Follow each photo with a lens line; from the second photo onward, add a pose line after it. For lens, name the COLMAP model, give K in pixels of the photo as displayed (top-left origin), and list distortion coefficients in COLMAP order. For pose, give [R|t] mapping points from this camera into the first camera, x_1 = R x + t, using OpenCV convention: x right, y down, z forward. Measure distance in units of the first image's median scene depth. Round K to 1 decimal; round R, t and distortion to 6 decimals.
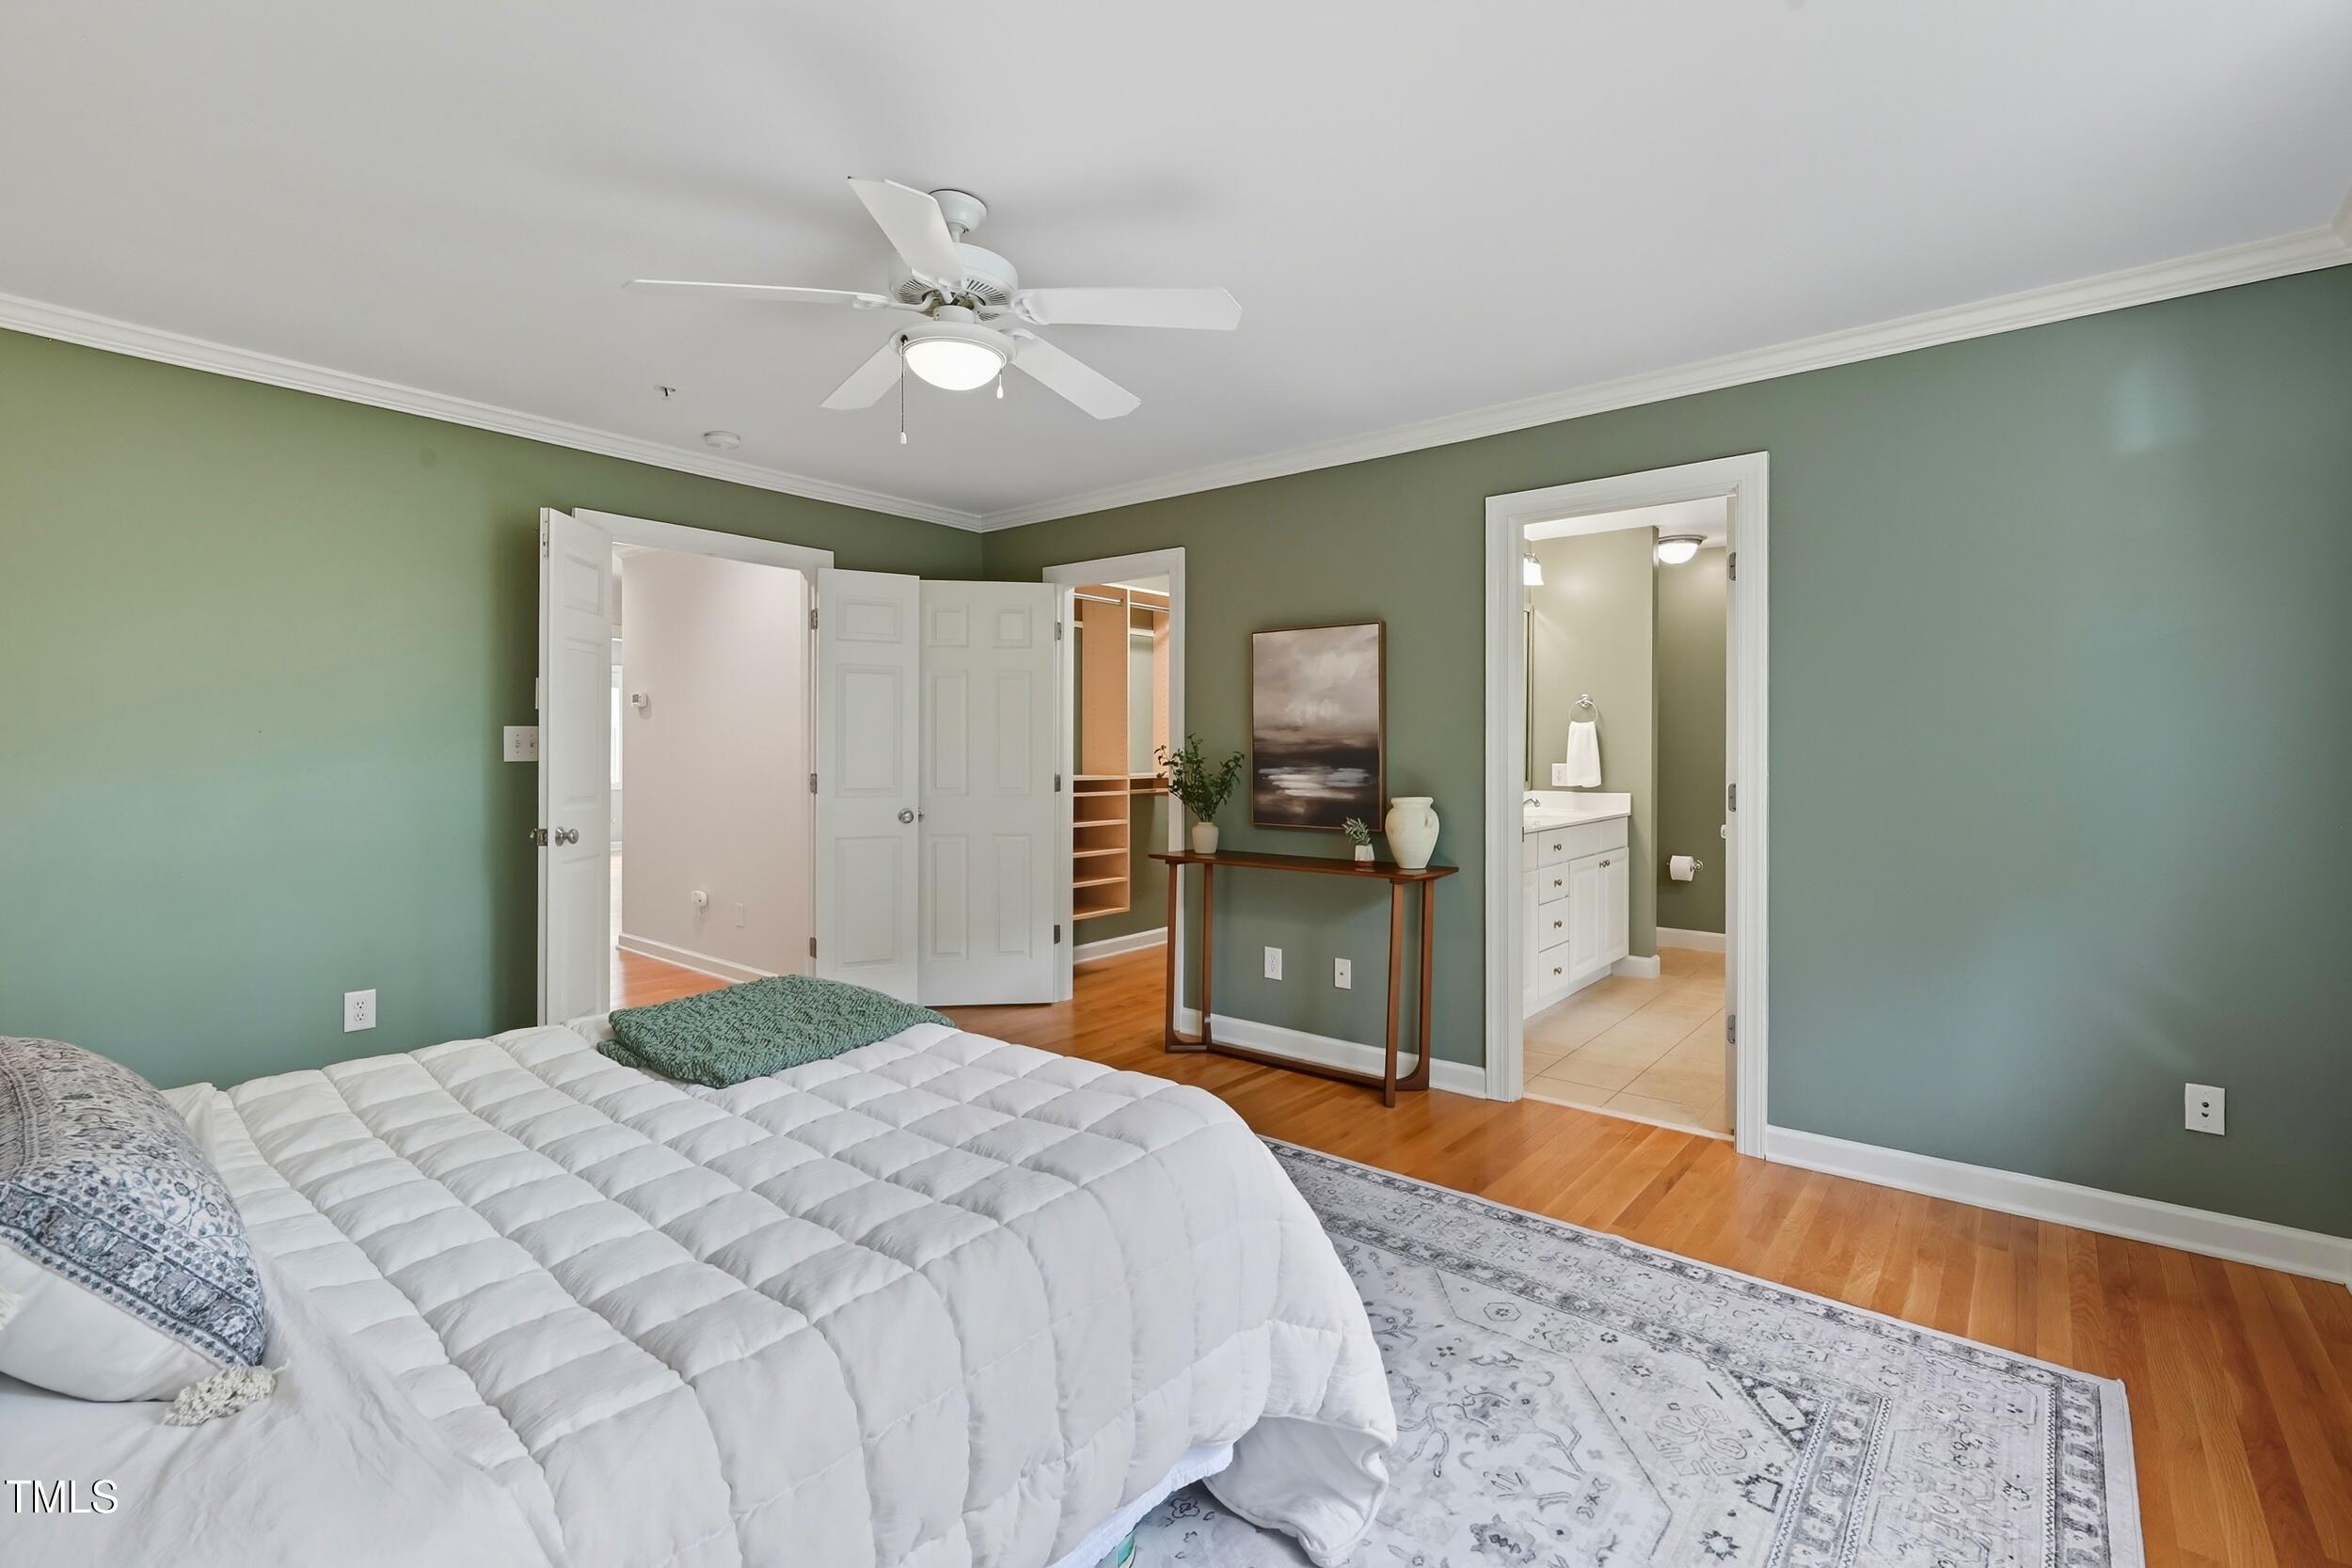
lens RADIAL K [[1042.7, 0, 1185.7], [0, 1042.7, 762.5], [0, 0, 1]] dist [-0.001769, 0.001029]
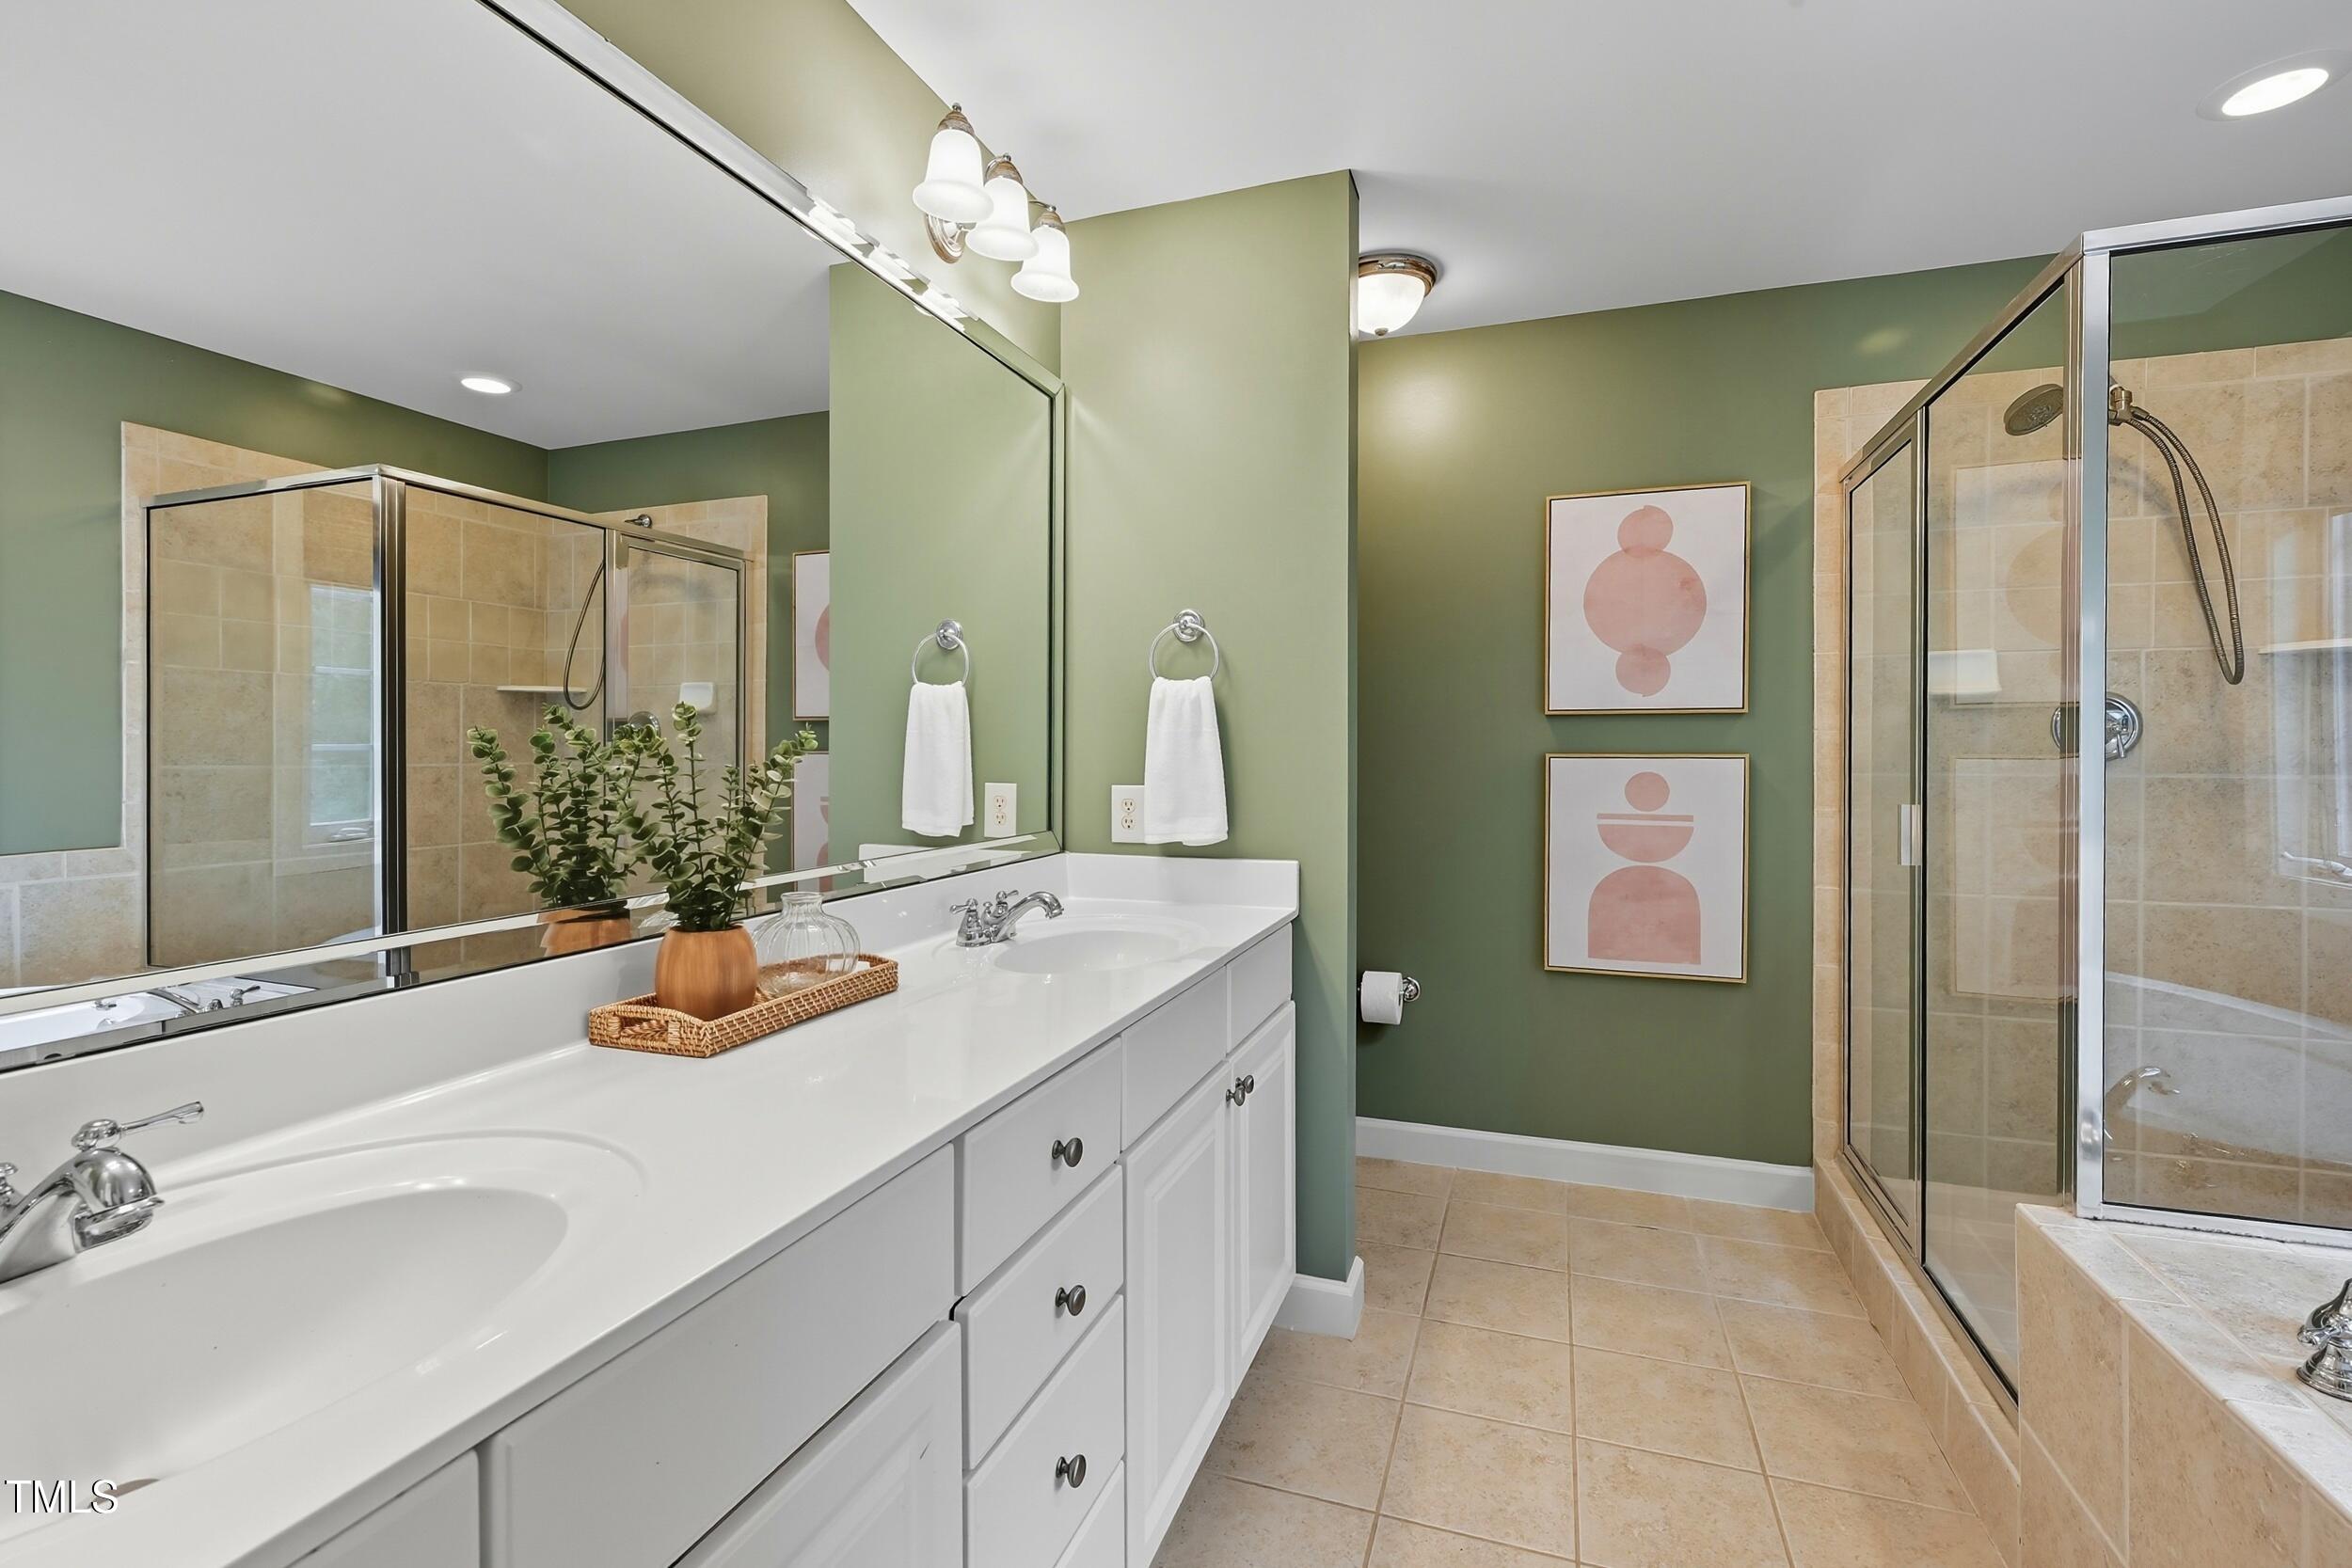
lens RADIAL K [[1042.7, 0, 1185.7], [0, 1042.7, 762.5], [0, 0, 1]] dist [-0.001769, 0.001029]
pose [[0.941904, -0.005071, 0.335844, 0.251621], [0.006938, 0.999966, -0.004361, -0.005807], [-0.335810, 0.006438, 0.941908, 0.634800]]
